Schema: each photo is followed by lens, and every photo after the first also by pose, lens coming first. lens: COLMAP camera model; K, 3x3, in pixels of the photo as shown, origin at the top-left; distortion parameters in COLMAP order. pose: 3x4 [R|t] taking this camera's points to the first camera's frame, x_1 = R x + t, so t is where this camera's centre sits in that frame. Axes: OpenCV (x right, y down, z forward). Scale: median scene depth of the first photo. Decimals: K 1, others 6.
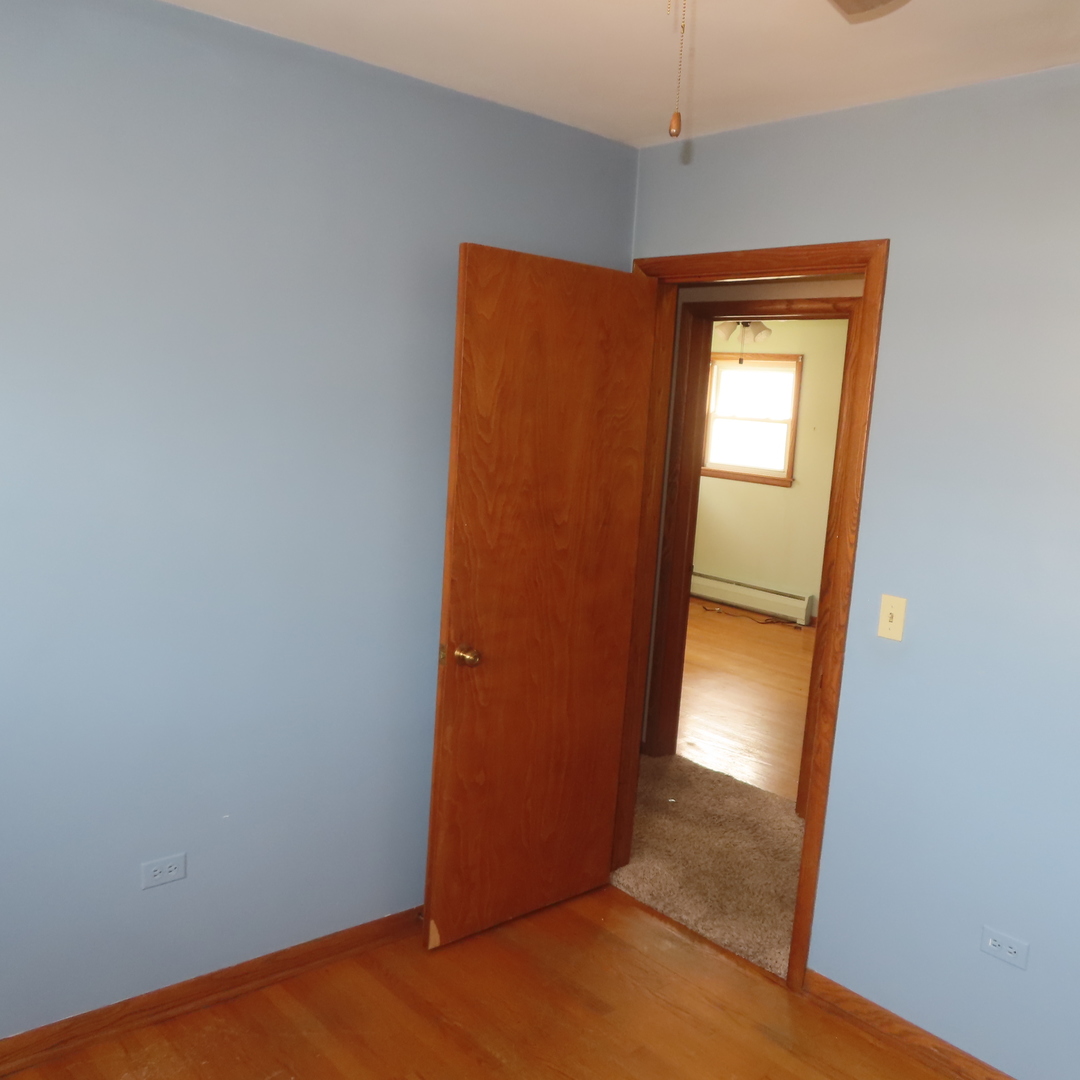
lens RADIAL K [[1018.9, 0, 542.5], [0, 1018.9, 540.3], [0, 0, 1]] dist [-0.008715, 0.000000]
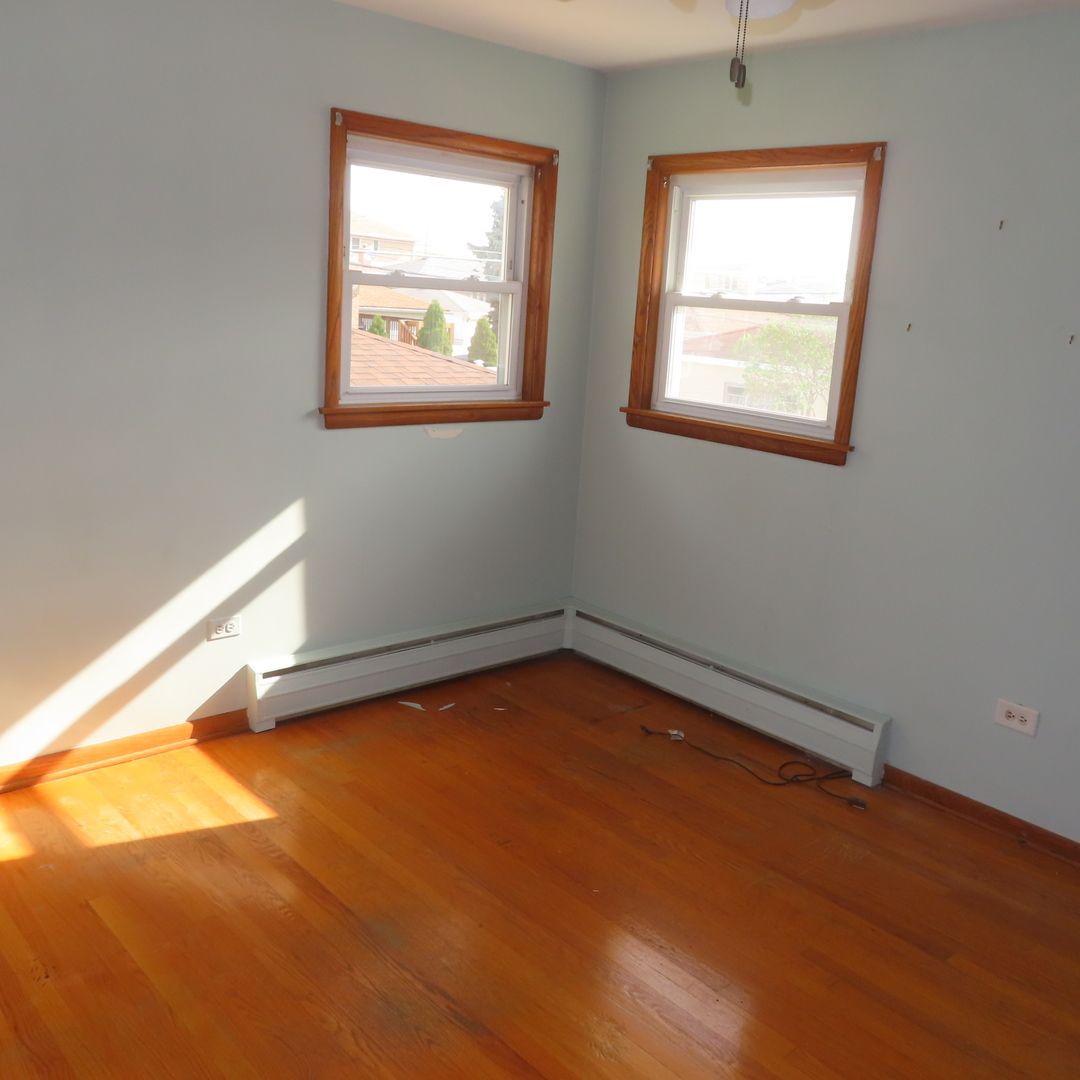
lens RADIAL K [[1018.9, 0, 533.0], [0, 1018.9, 536.9], [0, 0, 1]] dist [-0.008715, 0.000000]
pose [[0.999984, -0.002092, 0.005245, 0.109576], [0.001540, 0.994651, 0.103280, -0.066693], [-0.005433, -0.103270, 0.994638, 0.567376]]
